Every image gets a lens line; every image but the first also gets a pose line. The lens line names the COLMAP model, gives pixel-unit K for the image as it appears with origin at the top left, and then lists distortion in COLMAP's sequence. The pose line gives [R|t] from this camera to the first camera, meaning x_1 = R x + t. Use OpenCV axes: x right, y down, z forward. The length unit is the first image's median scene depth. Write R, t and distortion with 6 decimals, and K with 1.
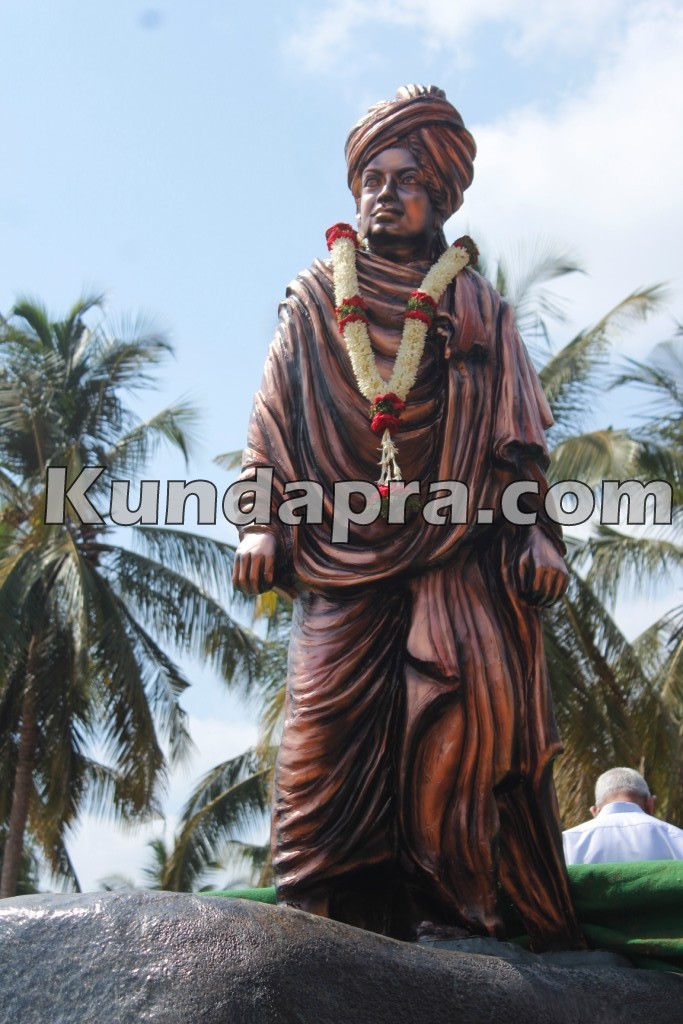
lens RADIAL K [[2307.0, 0, 345.5], [0, 2307.0, 508.3], [0, 0, 1]] dist [0.107622, 0.000000]
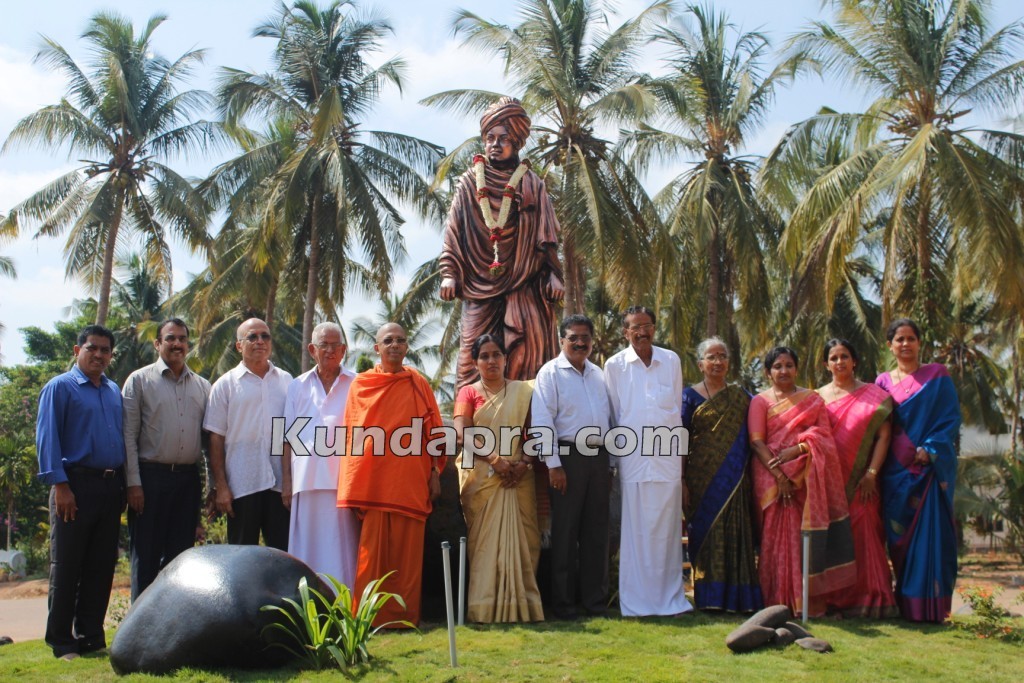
lens RADIAL K [[1443.0, 0, 536.0], [0, 1443.0, 354.4], [0, 0, 1]] dist [0.000974, 0.000000]
pose [[0.999626, -0.009300, 0.025703, 0.018767], [0.004247, 0.981758, 0.190088, -0.213053], [-0.027002, -0.189908, 0.981431, -0.645808]]
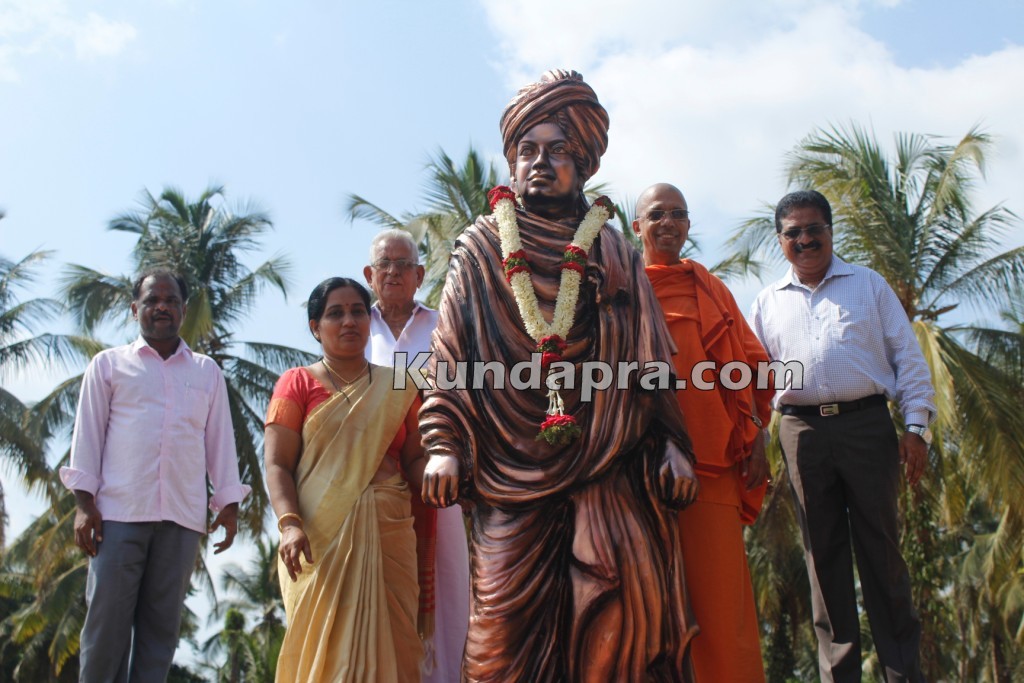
lens RADIAL K [[1485.2, 0, 513.2], [0, 1485.2, 352.1], [0, 0, 1]] dist [0.001273, 0.000000]
pose [[0.995510, -0.012612, 0.093809, -0.069354], [0.010182, 0.999601, 0.026339, -0.058465], [-0.094104, -0.025266, 0.995242, 0.238380]]
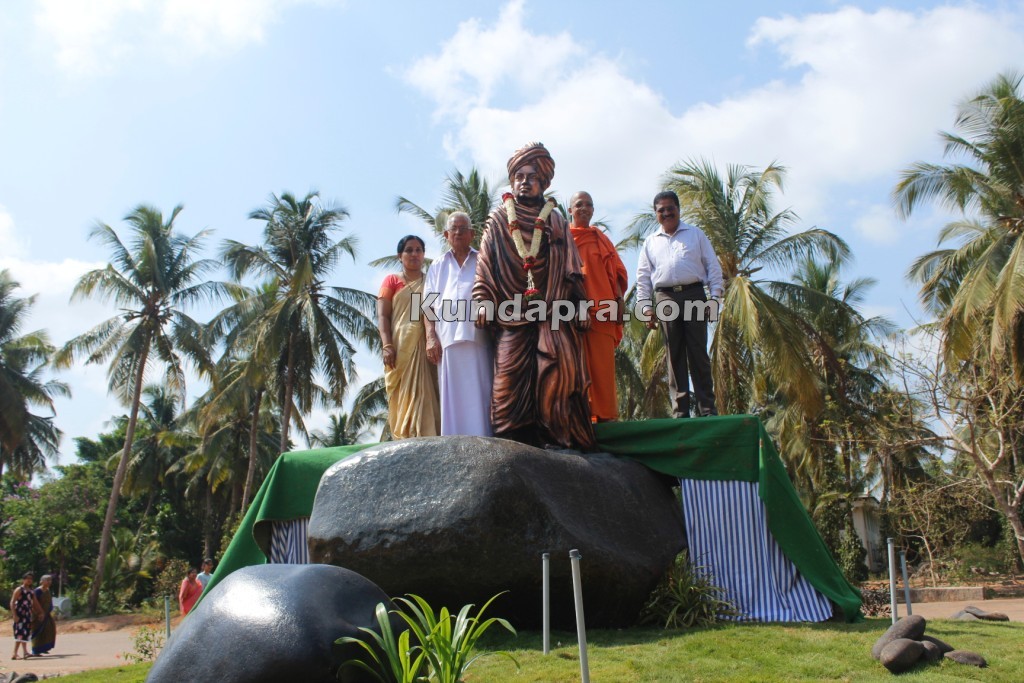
lens RADIAL K [[965.5, 0, 513.8], [0, 965.5, 339.5], [0, 0, 1]] dist [-0.091982, 0.000000]
pose [[0.993239, -0.008434, 0.115780, -0.129744], [0.000749, 0.997803, 0.066254, -0.025382], [-0.116084, -0.065719, 0.991063, -0.143835]]
